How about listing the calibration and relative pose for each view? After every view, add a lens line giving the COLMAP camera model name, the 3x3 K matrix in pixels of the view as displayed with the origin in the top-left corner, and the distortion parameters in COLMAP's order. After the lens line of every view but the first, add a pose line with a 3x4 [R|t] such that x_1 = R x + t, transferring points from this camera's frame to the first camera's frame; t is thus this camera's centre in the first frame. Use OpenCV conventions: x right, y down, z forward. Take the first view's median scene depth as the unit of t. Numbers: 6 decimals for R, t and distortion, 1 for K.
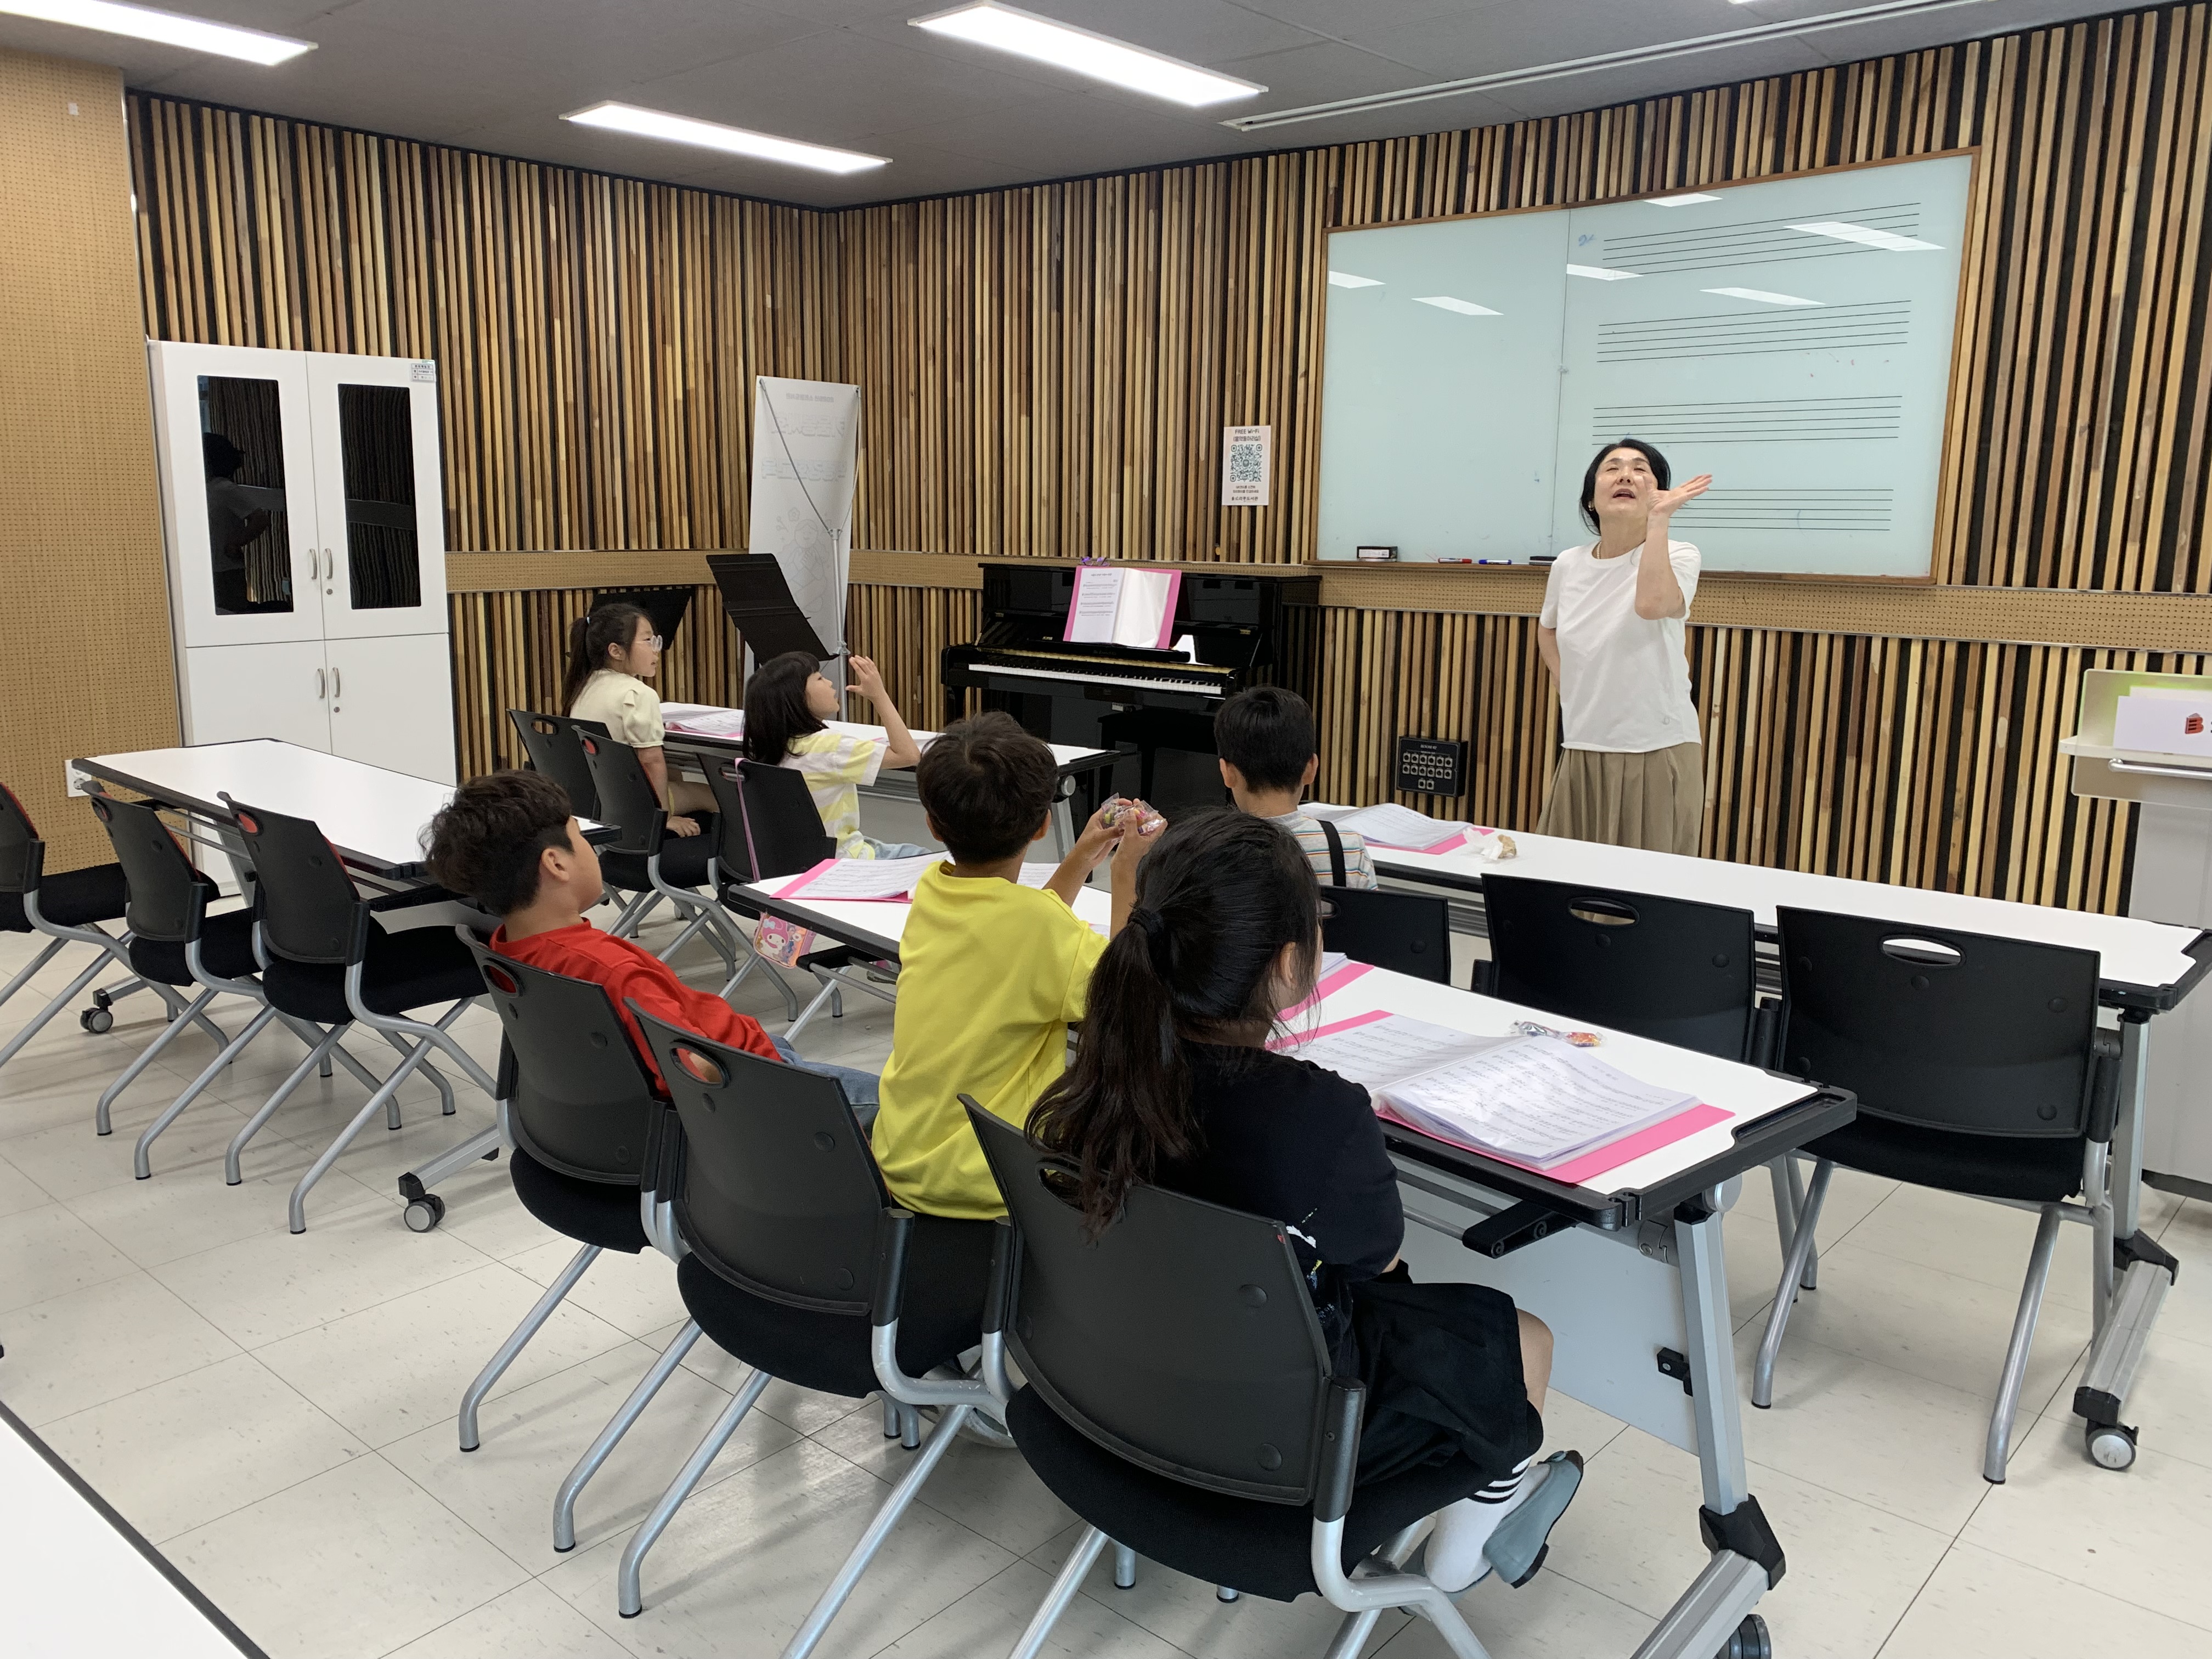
lens RADIAL K [[1682.4, 0, 1082.1], [0, 1682.4, 827.9], [0, 0, 1]] dist [0.008126, -0.014411]
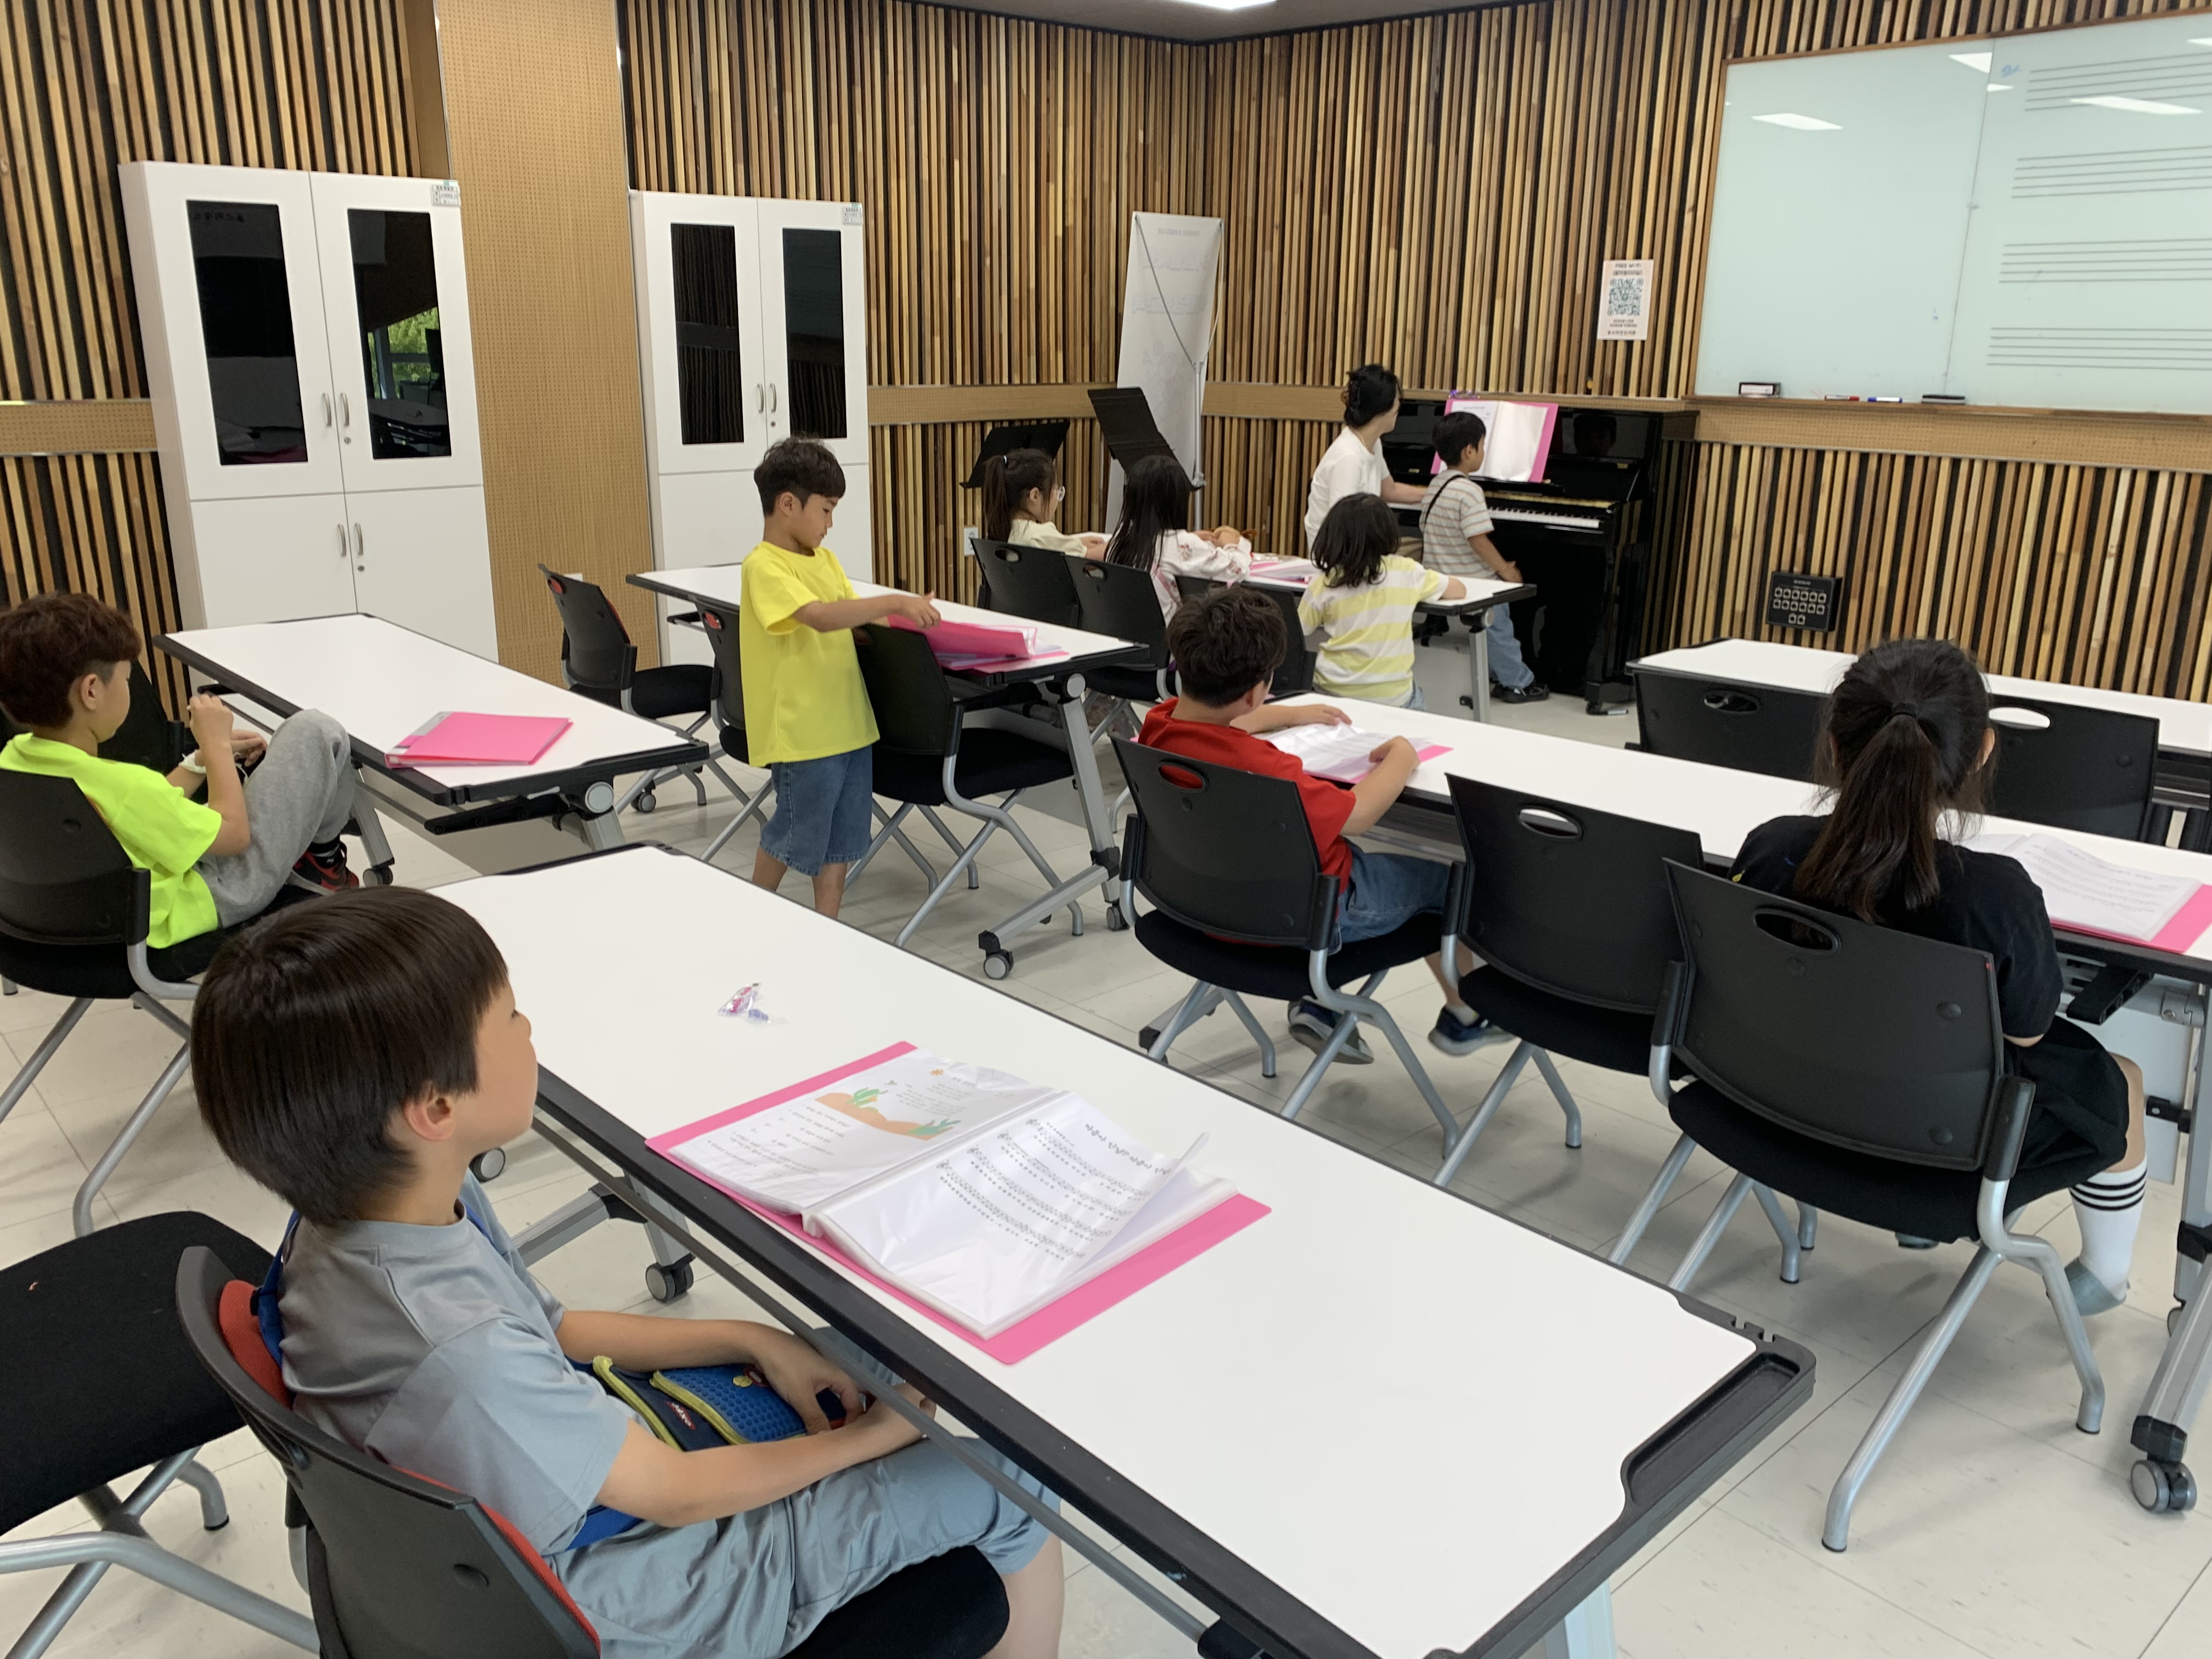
lens RADIAL K [[1682.4, 0, 1098.6], [0, 1682.4, 823.8], [0, 0, 1]] dist [0.008126, -0.014411]
pose [[0.993127, 0.032150, -0.112544, -0.099792], [-0.020713, 0.994635, 0.101355, 0.003429], [0.115198, -0.098327, 0.988464, -0.081940]]
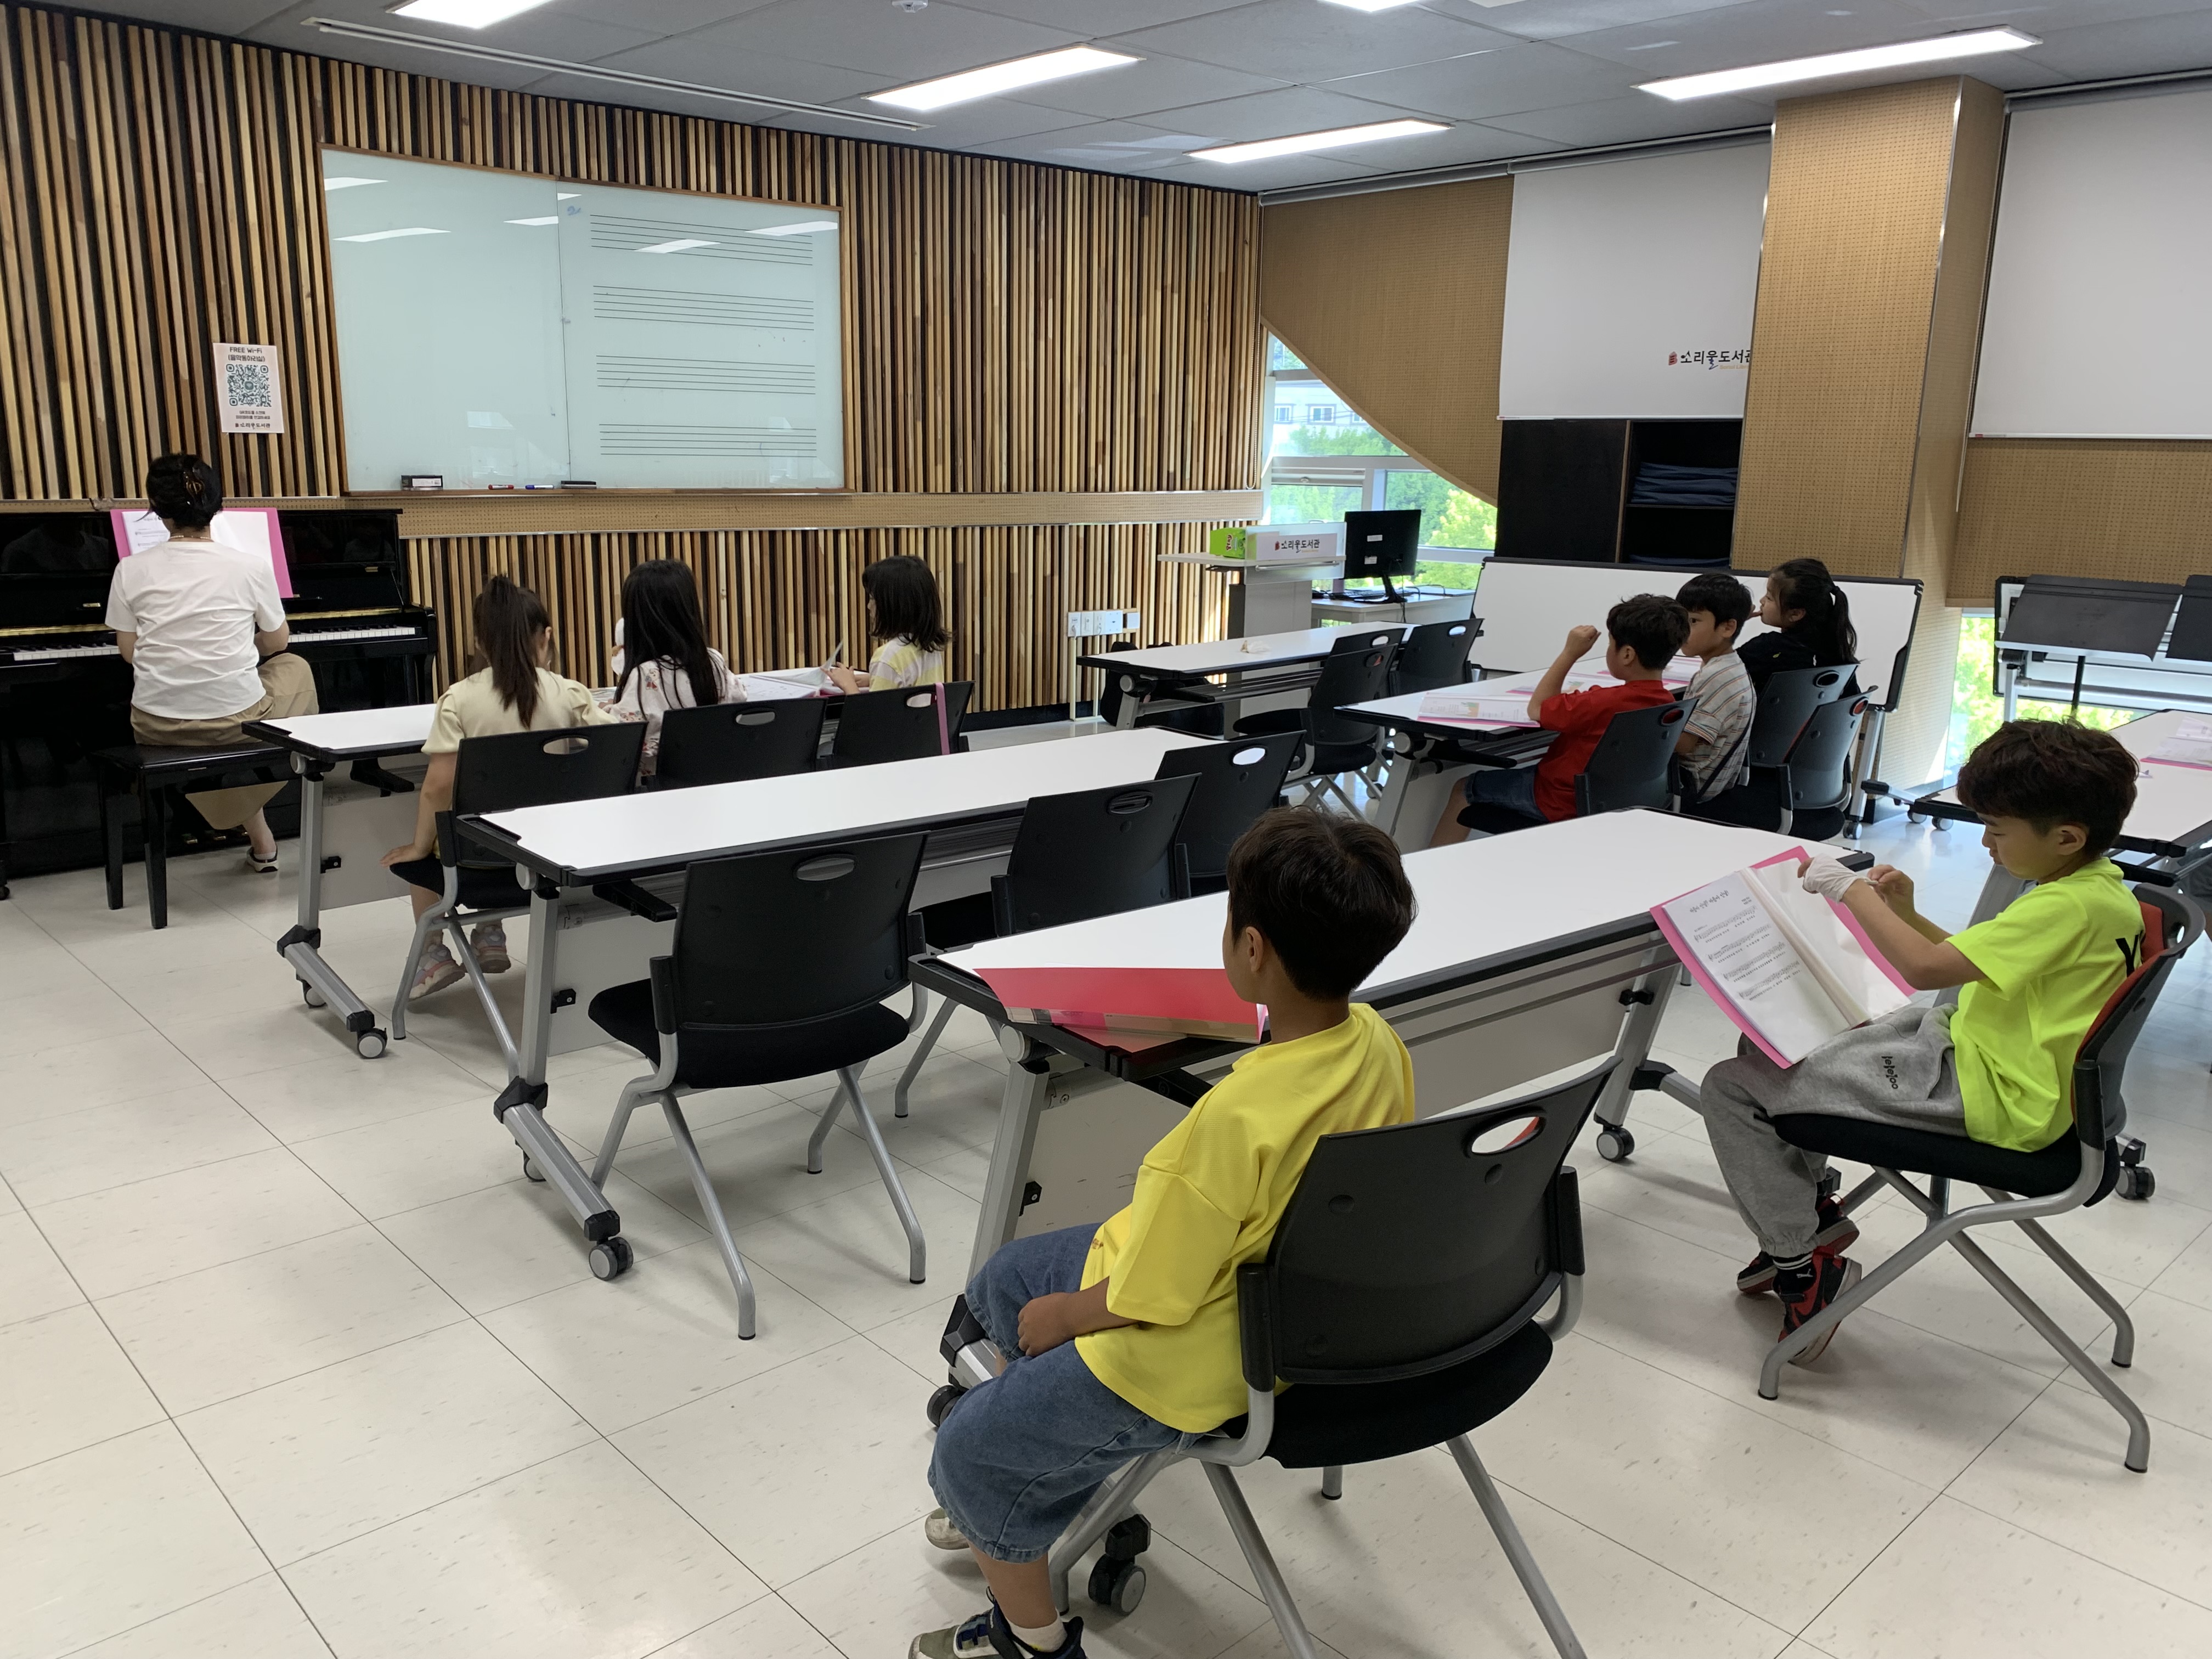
lens RADIAL K [[1682.4, 0, 1070.7], [0, 1682.4, 843.4], [0, 0, 1]] dist [0.008126, -0.014411]
pose [[0.099852, -0.234873, 0.966884, -0.835520], [0.170278, 0.961439, 0.215966, -0.107150], [-0.980324, 0.143075, 0.135995, 0.509178]]
